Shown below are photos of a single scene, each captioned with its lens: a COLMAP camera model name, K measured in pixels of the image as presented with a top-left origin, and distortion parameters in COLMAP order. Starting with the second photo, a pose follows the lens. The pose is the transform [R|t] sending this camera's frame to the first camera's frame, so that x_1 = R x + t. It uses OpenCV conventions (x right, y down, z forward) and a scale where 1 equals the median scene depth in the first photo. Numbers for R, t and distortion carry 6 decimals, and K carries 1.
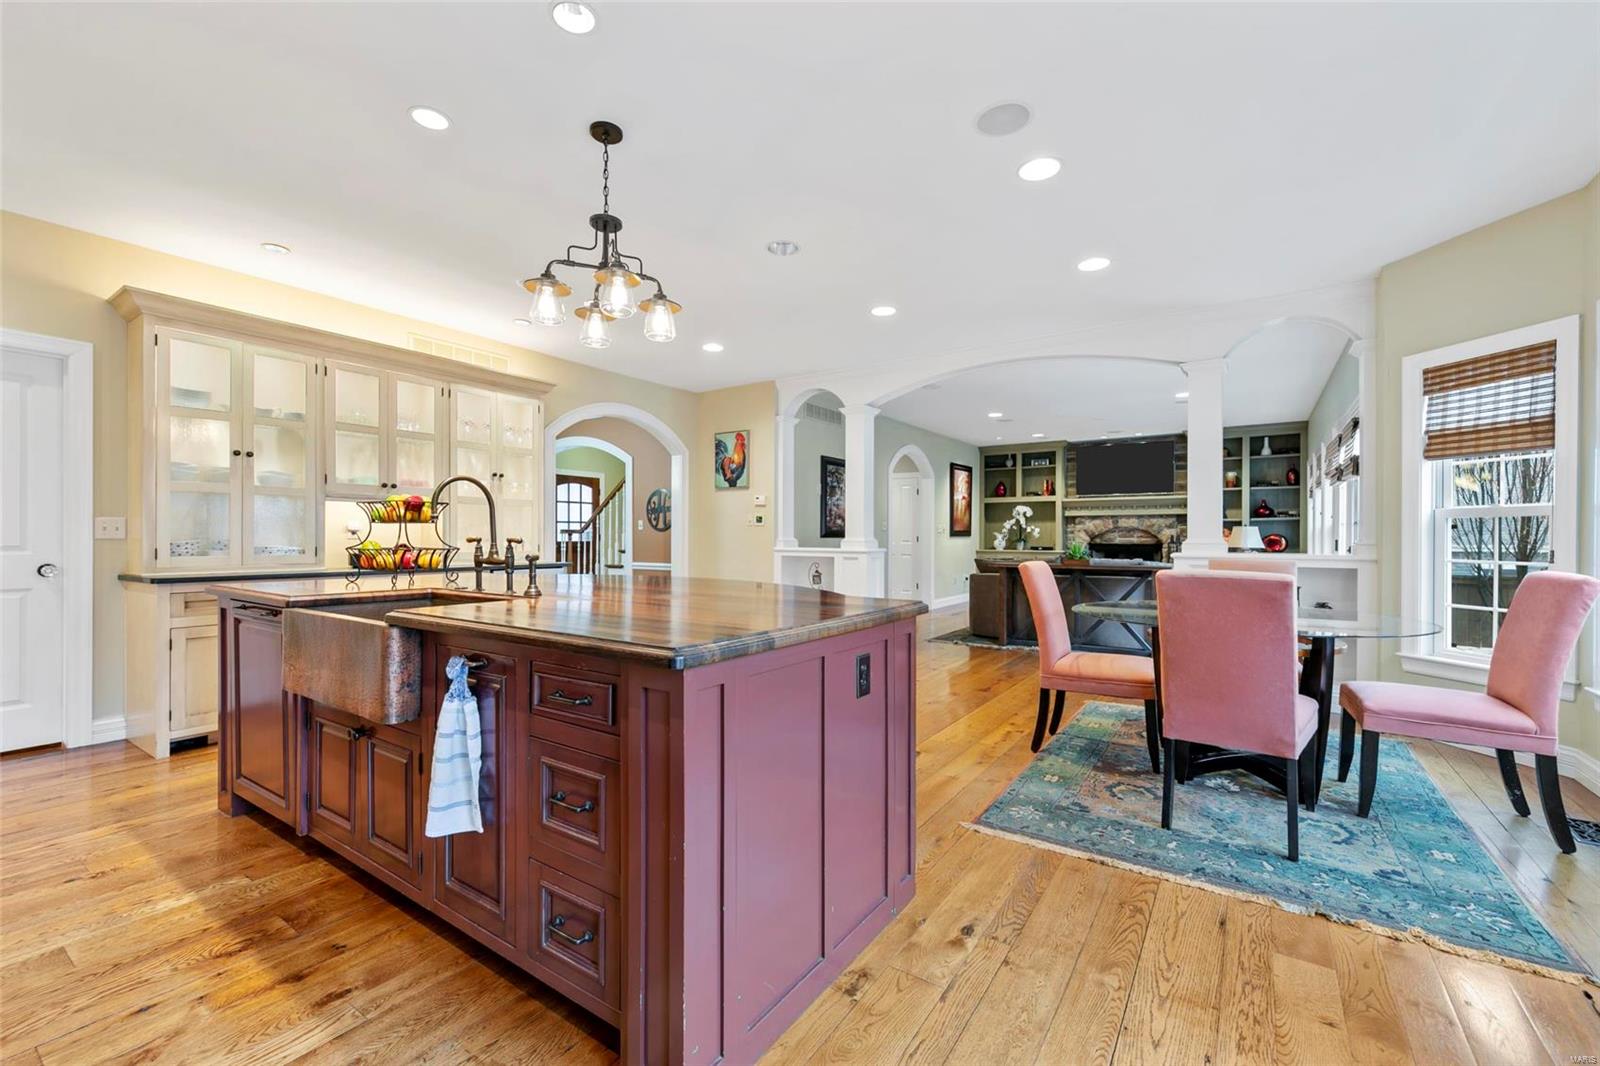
lens RADIAL K [[652.2, 0, 803.6], [0, 652.2, 537.5], [0, 0, 1]] dist [0.001273, -0.000072]
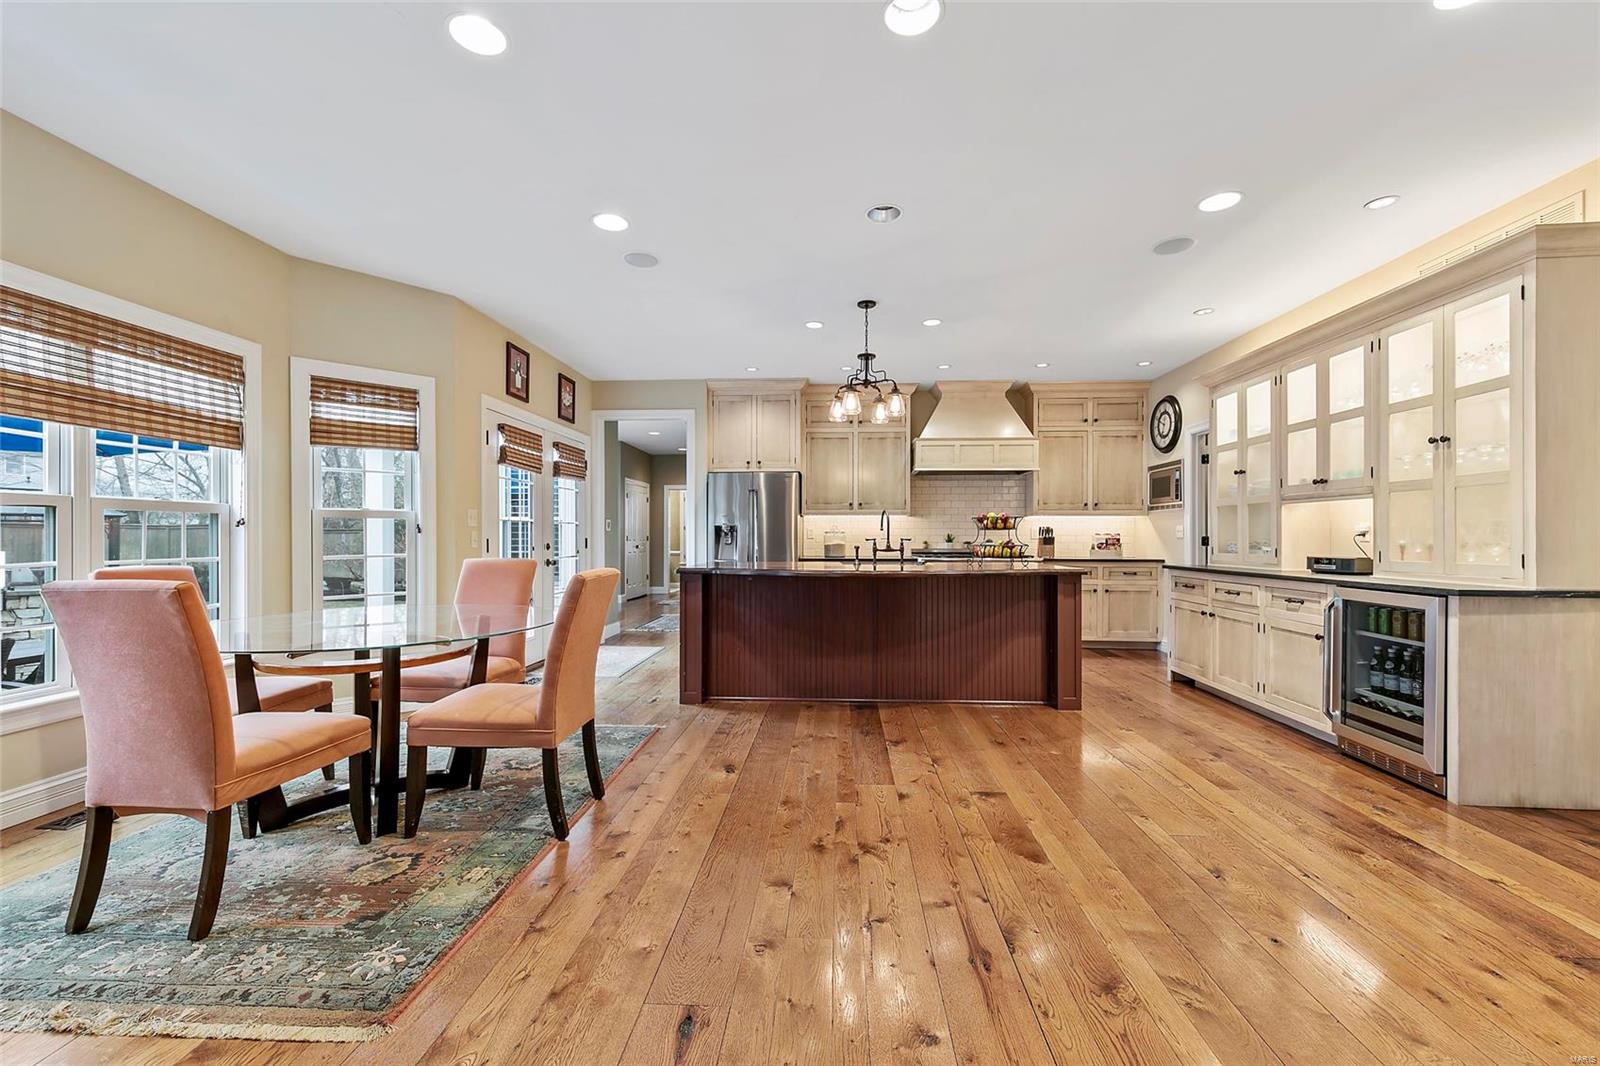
lens RADIAL K [[652.2, 0, 797.4], [0, 652.2, 537.1], [0, 0, 1]] dist [0.001273, -0.000072]
pose [[-0.865051, -0.010707, -0.501569, 0.426561], [-0.009767, 0.999942, -0.004500, 0.005724], [0.501588, 0.001006, -0.865106, 1.424613]]
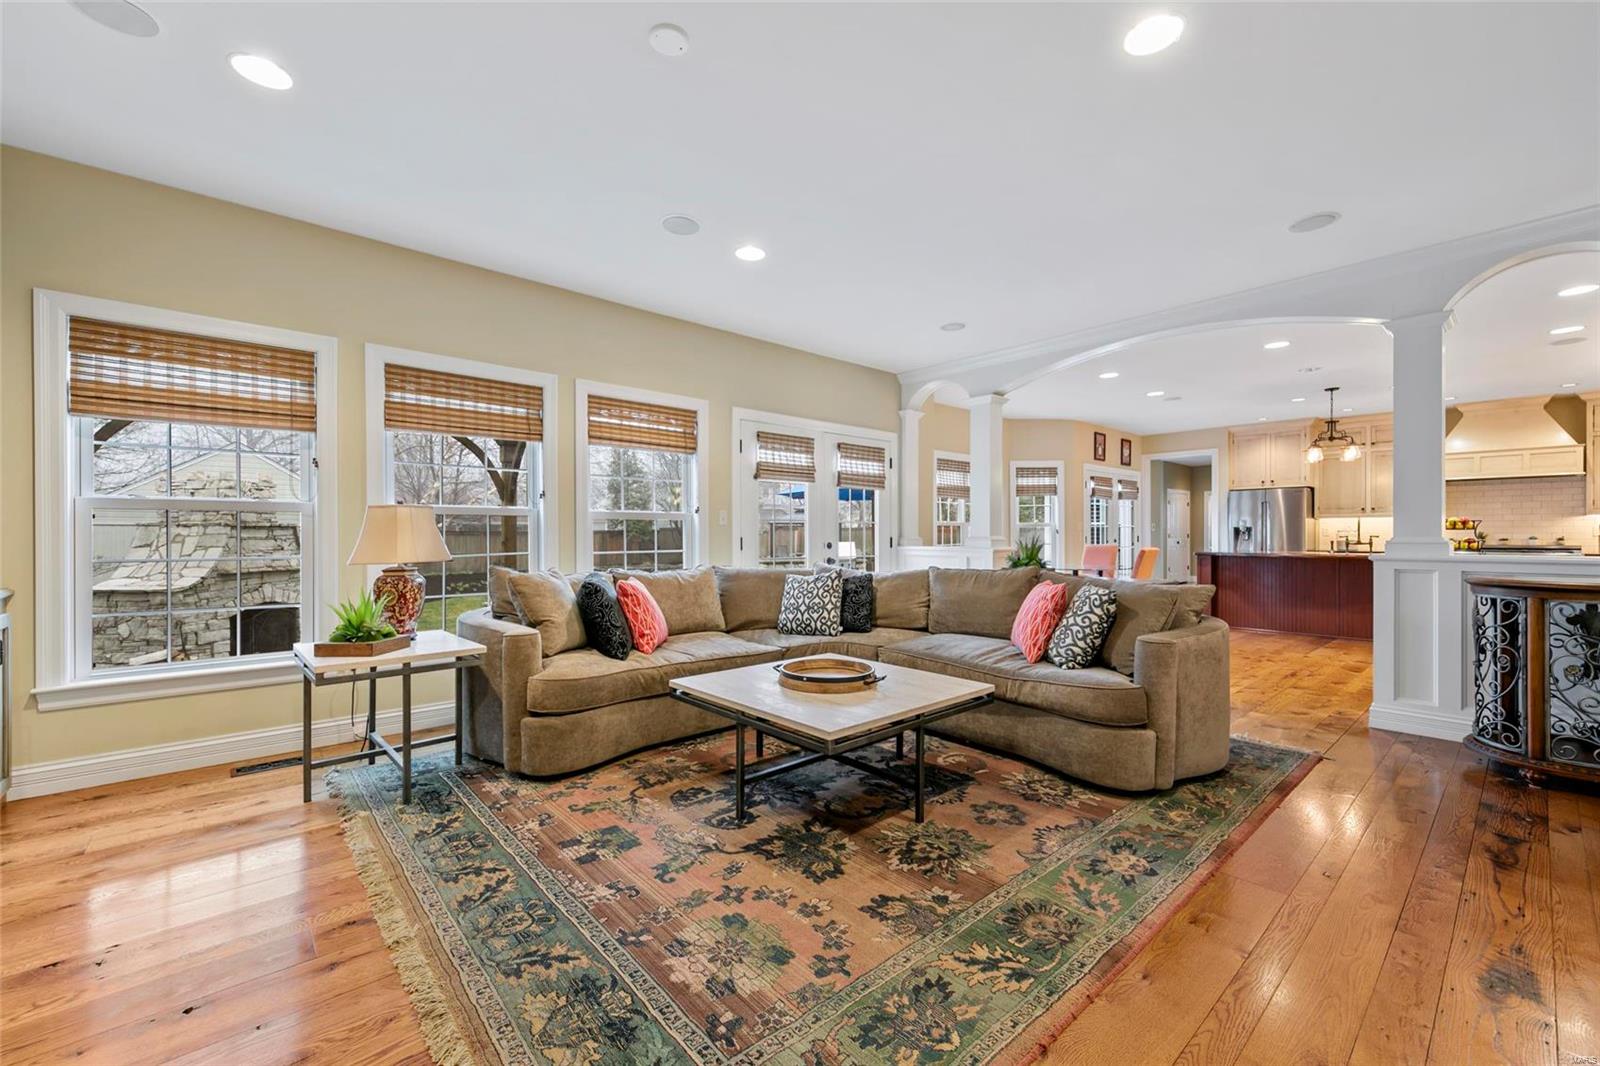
lens RADIAL K [[652.2, 0, 786.7], [0, 652.2, 532.6], [0, 0, 1]] dist [0.001273, -0.000072]
pose [[-0.964622, -0.008339, 0.263506, 0.679466], [-0.008618, 0.999963, 0.000097, 0.005983], [-0.263497, -0.002177, -0.964658, 2.420222]]
